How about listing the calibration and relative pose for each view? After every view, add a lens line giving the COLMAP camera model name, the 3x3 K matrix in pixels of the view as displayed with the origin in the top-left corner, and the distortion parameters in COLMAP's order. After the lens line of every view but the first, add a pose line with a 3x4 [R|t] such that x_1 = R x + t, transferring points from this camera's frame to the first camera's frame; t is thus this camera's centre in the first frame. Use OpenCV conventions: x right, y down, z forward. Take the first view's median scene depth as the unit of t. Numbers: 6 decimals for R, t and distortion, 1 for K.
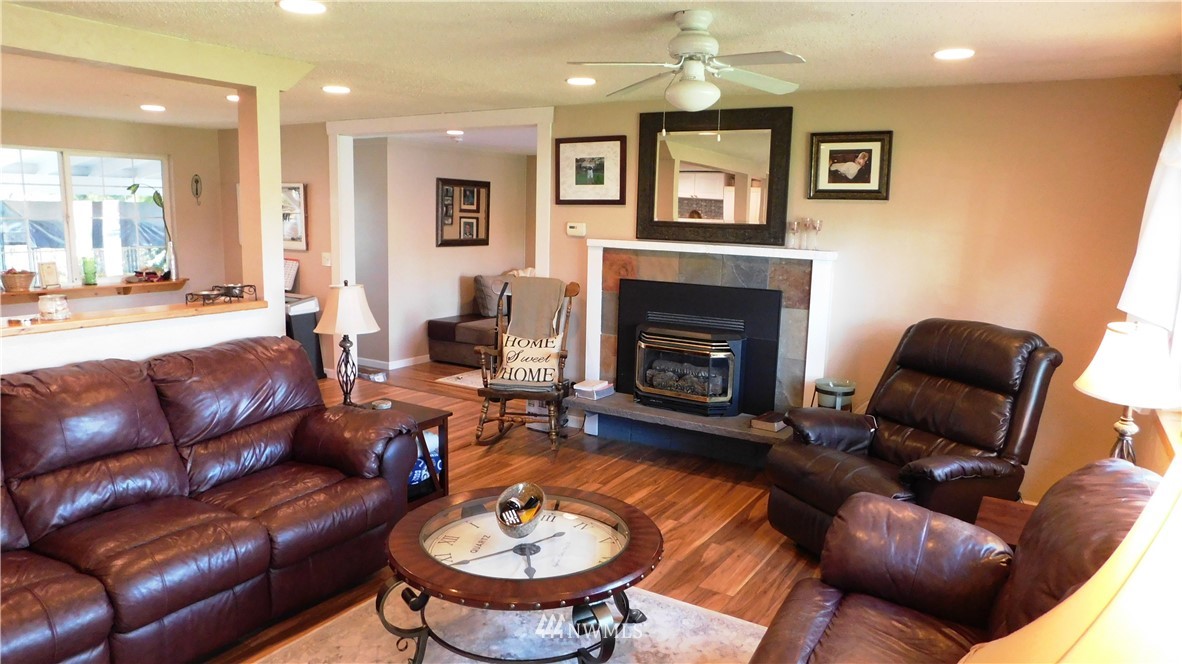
lens RADIAL K [[781.4, 0, 591.7], [0, 781.4, 334.0], [0, 0, 1]] dist [-0.052485, -0.000914]
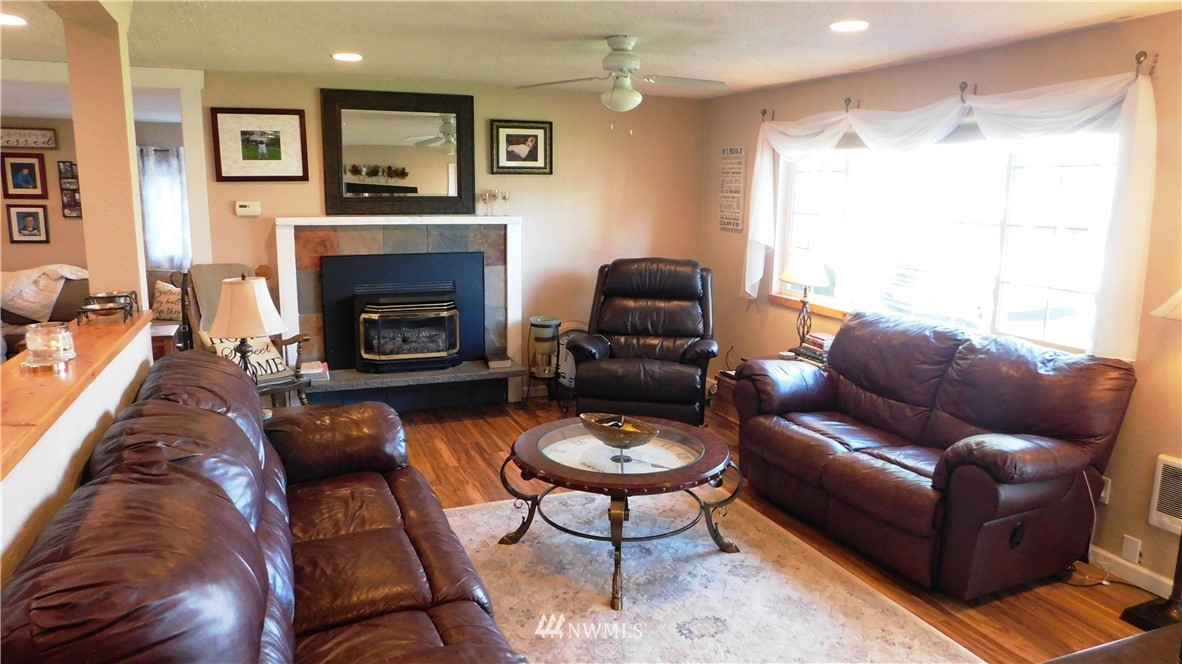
lens RADIAL K [[781.4, 0, 590.4], [0, 781.4, 330.9], [0, 0, 1]] dist [-0.052485, -0.000914]
pose [[0.587181, -0.160677, 0.793348, -0.612395], [0.131979, 0.985990, 0.102010, -0.035653], [-0.798624, 0.044807, 0.600161, 0.155883]]
